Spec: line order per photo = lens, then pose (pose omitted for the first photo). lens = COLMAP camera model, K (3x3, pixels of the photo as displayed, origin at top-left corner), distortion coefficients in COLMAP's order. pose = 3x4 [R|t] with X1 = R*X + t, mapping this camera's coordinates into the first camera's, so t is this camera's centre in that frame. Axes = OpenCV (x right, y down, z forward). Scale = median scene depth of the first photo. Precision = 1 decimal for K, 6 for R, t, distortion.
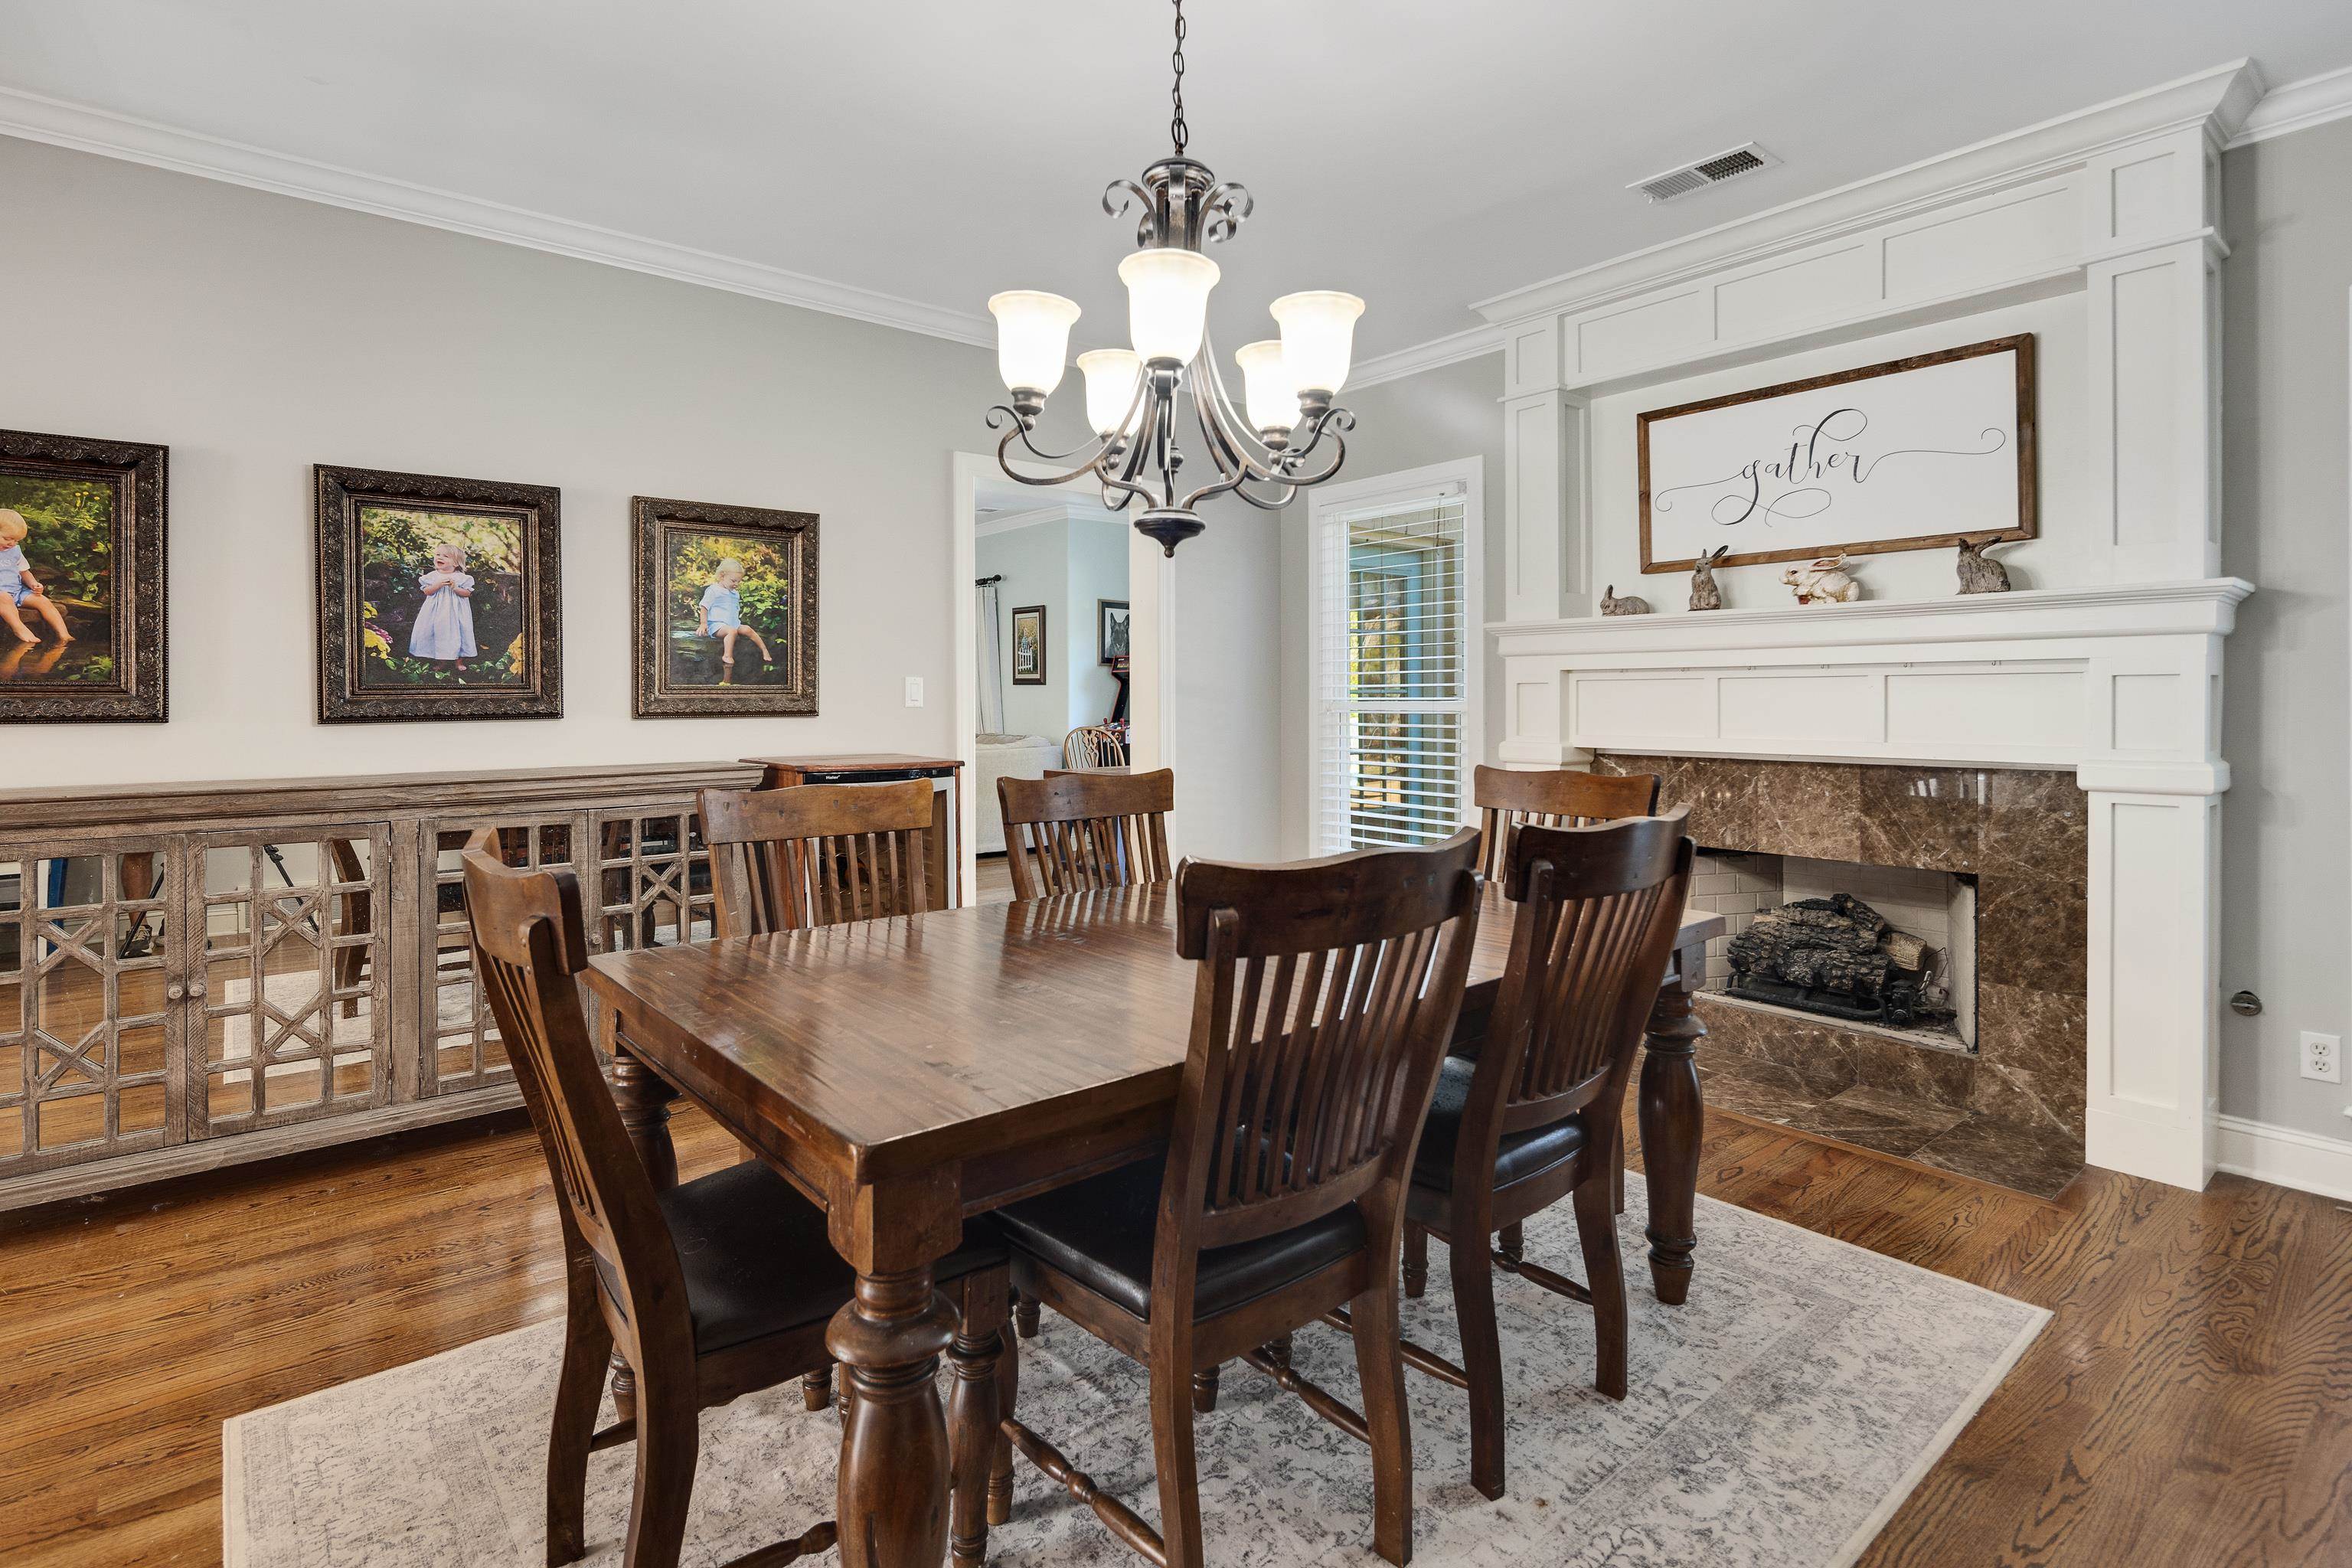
lens RADIAL K [[1146.8, 0, 1164.0], [0, 1146.8, 707.8], [0, 0, 1]] dist [-0.004473, -0.001385]
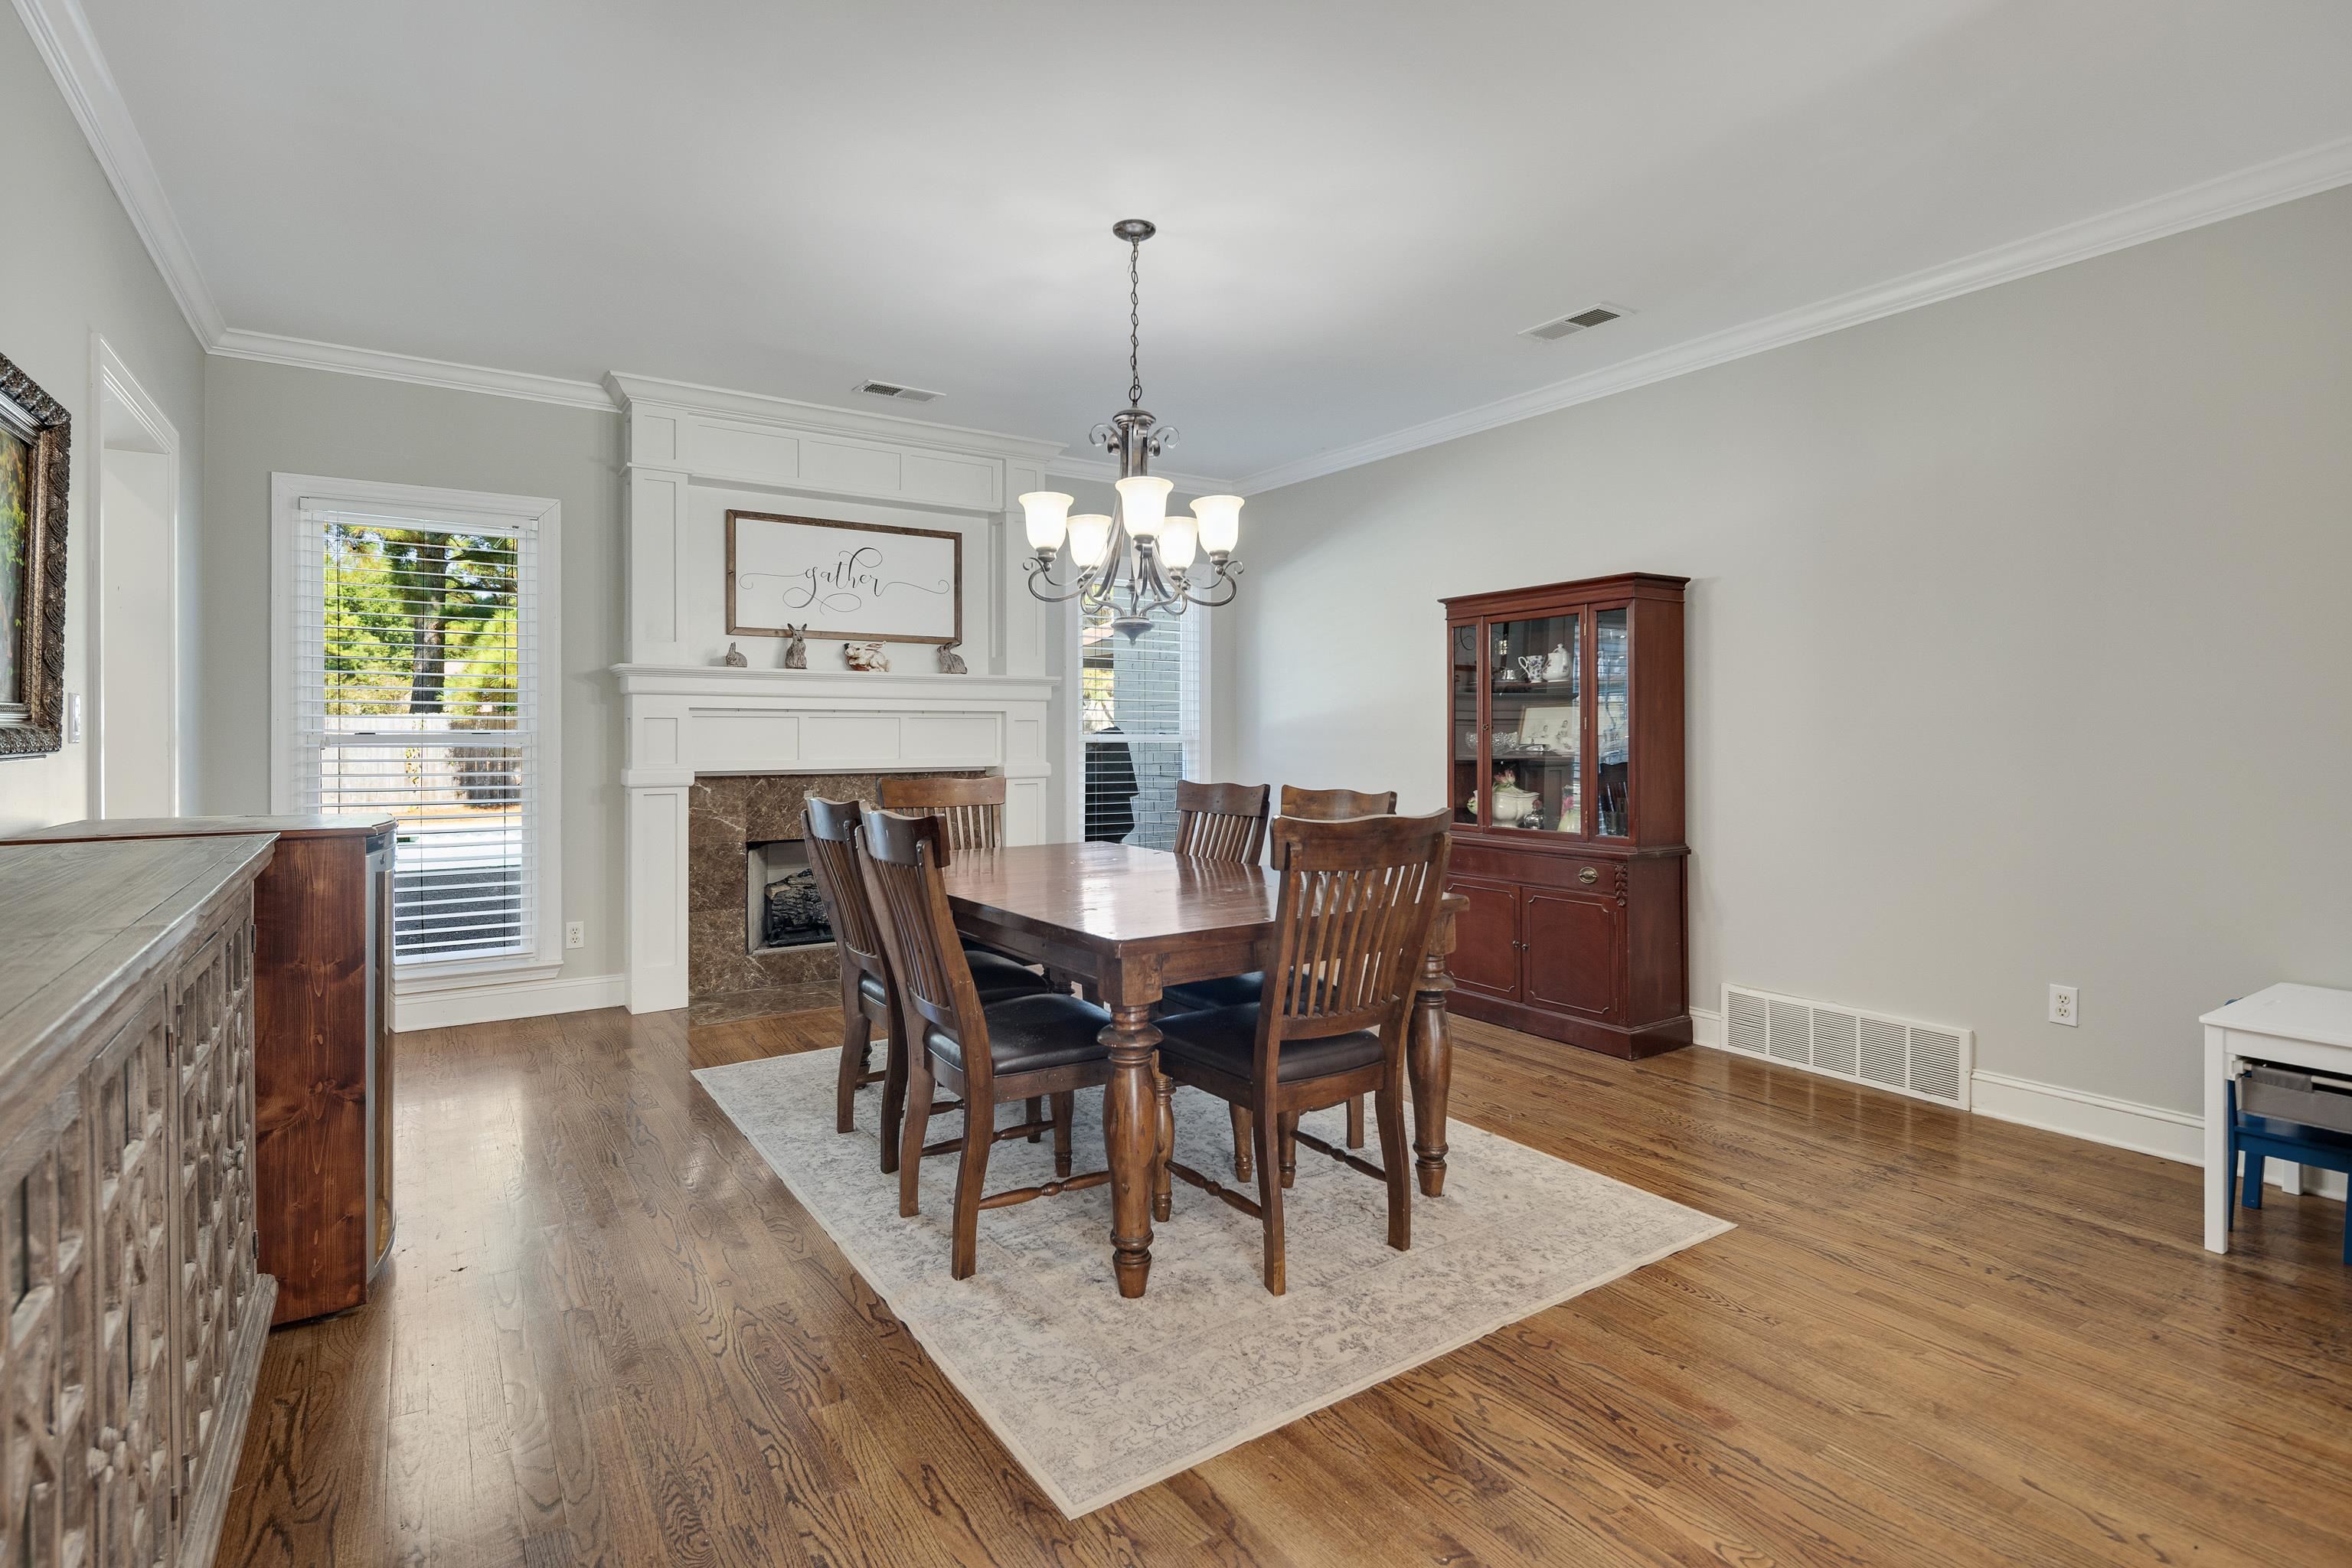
lens RADIAL K [[1146.8, 0, 1164.0], [0, 1146.8, 707.8], [0, 0, 1]] dist [-0.004473, -0.001385]
pose [[0.103396, 0.023733, 0.994357, -1.027539], [0.005650, 0.999685, -0.024448, -0.000252], [-0.994624, 0.008146, 0.103229, 0.486493]]
